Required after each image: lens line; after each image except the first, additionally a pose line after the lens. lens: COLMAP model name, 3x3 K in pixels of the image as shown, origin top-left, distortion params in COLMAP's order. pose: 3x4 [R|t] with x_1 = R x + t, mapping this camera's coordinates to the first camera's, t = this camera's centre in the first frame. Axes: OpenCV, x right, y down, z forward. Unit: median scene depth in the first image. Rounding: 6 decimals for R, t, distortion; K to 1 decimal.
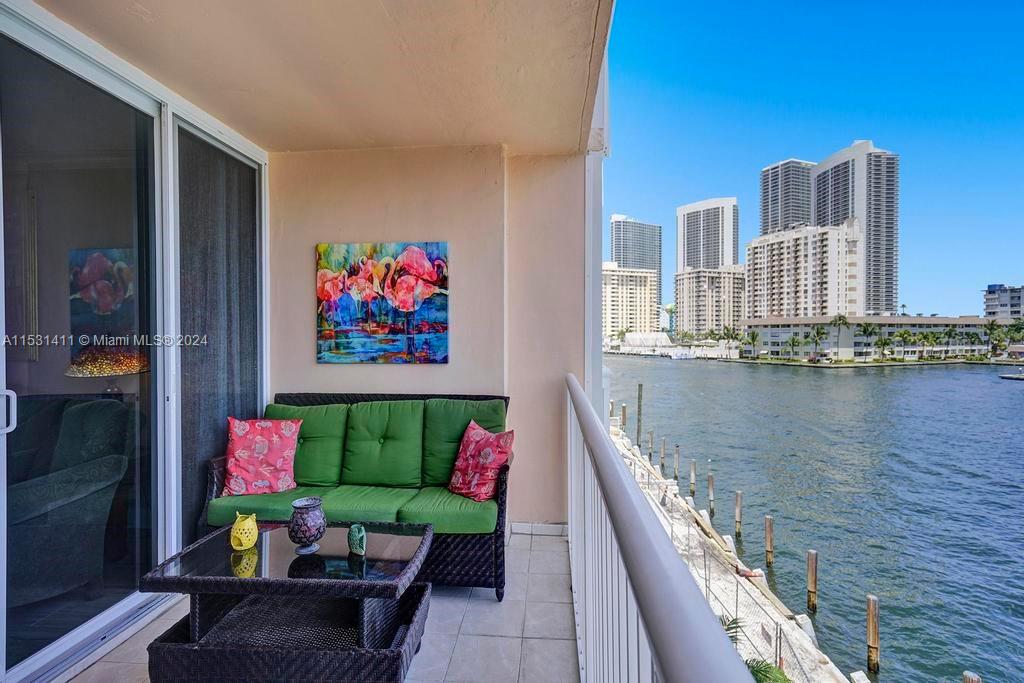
lens RADIAL K [[480.8, 0, 510.4], [0, 480.8, 338.3], [0, 0, 1]] dist [0.009341, 0.007028]
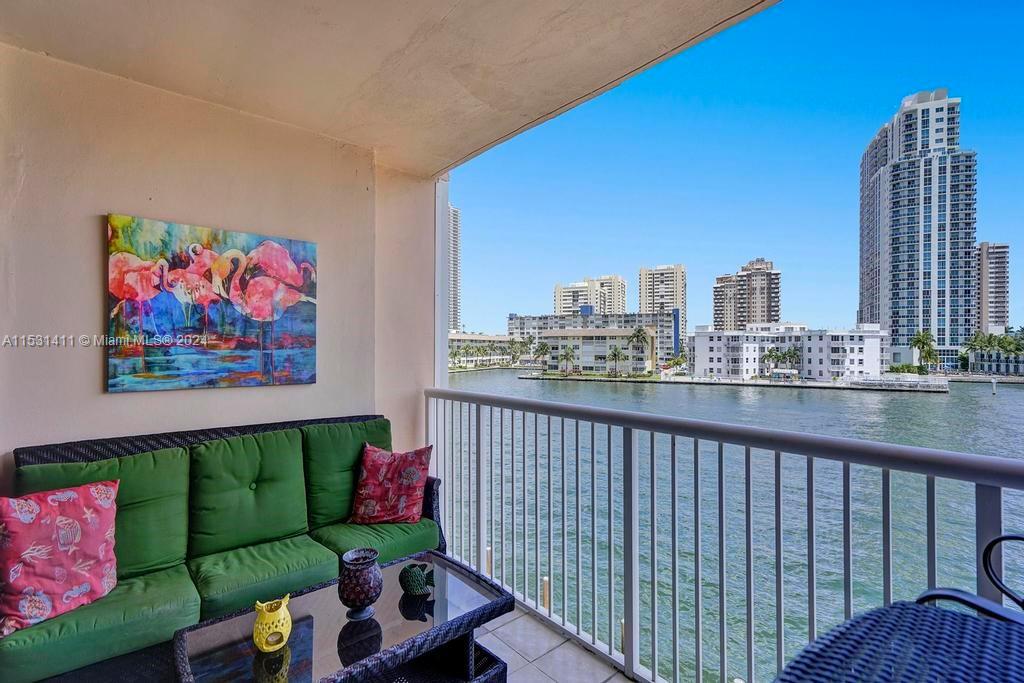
lens RADIAL K [[480.8, 0, 509.3], [0, 480.8, 343.3], [0, 0, 1]] dist [0.009341, 0.007028]
pose [[0.701273, 0.011422, 0.712802, -0.545509], [-0.001250, 0.999890, -0.014792, -0.007987], [-0.712892, 0.009482, 0.701210, 0.153465]]
